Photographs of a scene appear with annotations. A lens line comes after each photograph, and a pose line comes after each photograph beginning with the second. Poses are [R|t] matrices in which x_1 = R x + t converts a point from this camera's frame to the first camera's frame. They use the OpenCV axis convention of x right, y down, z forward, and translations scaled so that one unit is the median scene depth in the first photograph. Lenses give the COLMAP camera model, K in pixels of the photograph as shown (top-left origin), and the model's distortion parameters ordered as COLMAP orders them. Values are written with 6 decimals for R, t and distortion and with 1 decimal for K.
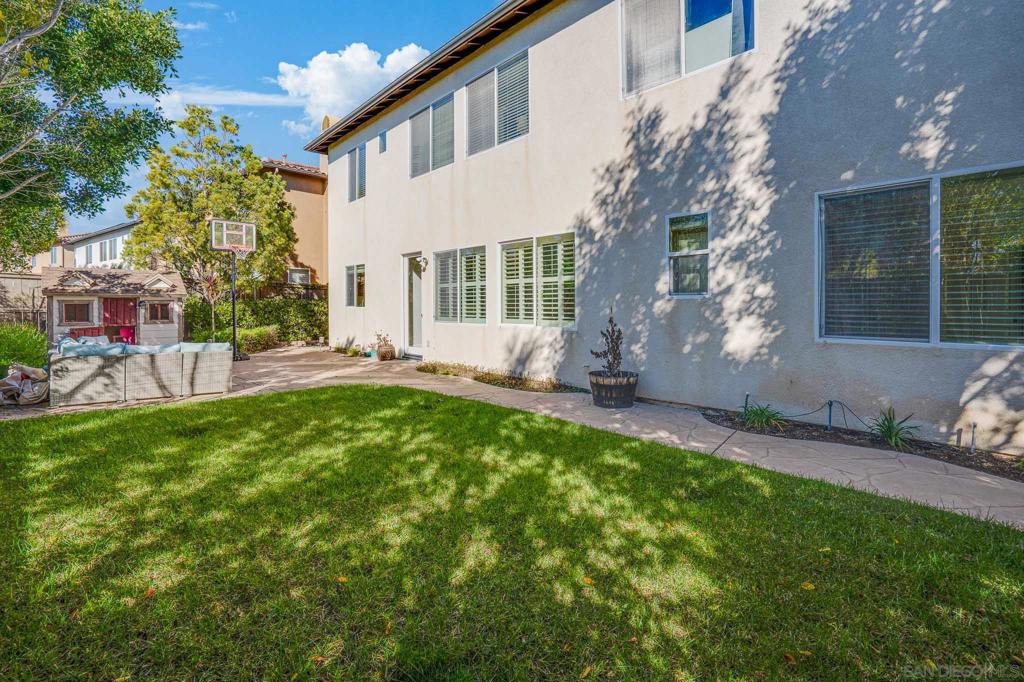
lens RADIAL K [[491.6, 0, 511.6], [0, 491.6, 299.9], [0, 0, 1]] dist [0.000398, 0.000279]
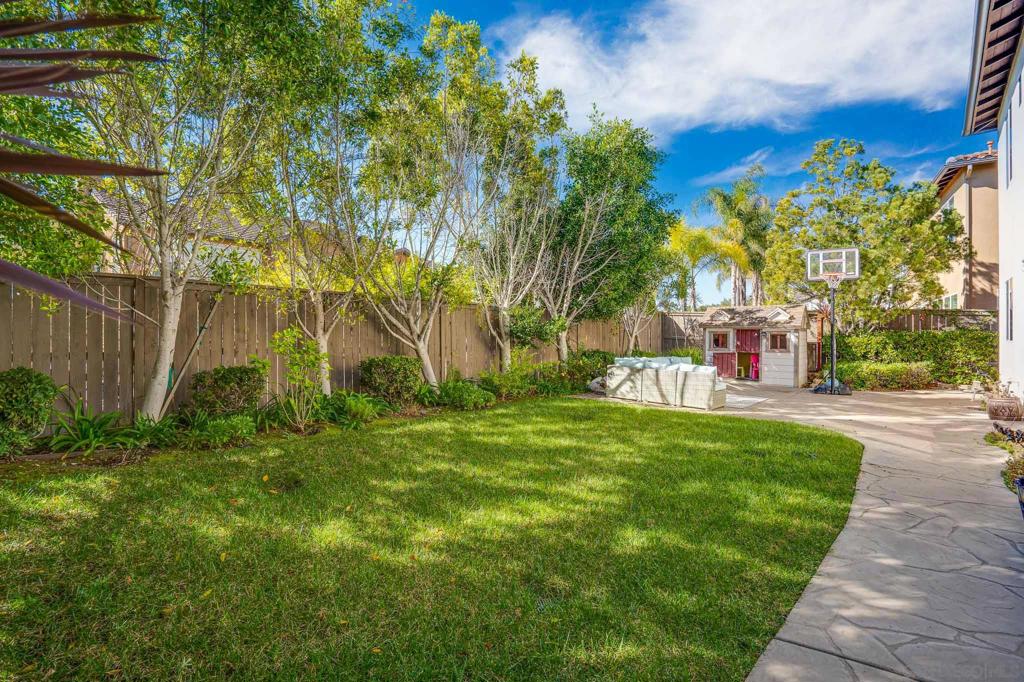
lens RADIAL K [[476.5, 0, 495.5], [0, 476.5, 329.5], [0, 0, 1]] dist [0.002912, 0.000824]
pose [[0.152921, -0.006899, -0.988214, 0.274570], [-0.004333, 0.999961, -0.007652, 0.008171], [0.988229, 0.005452, 0.152885, 0.213308]]
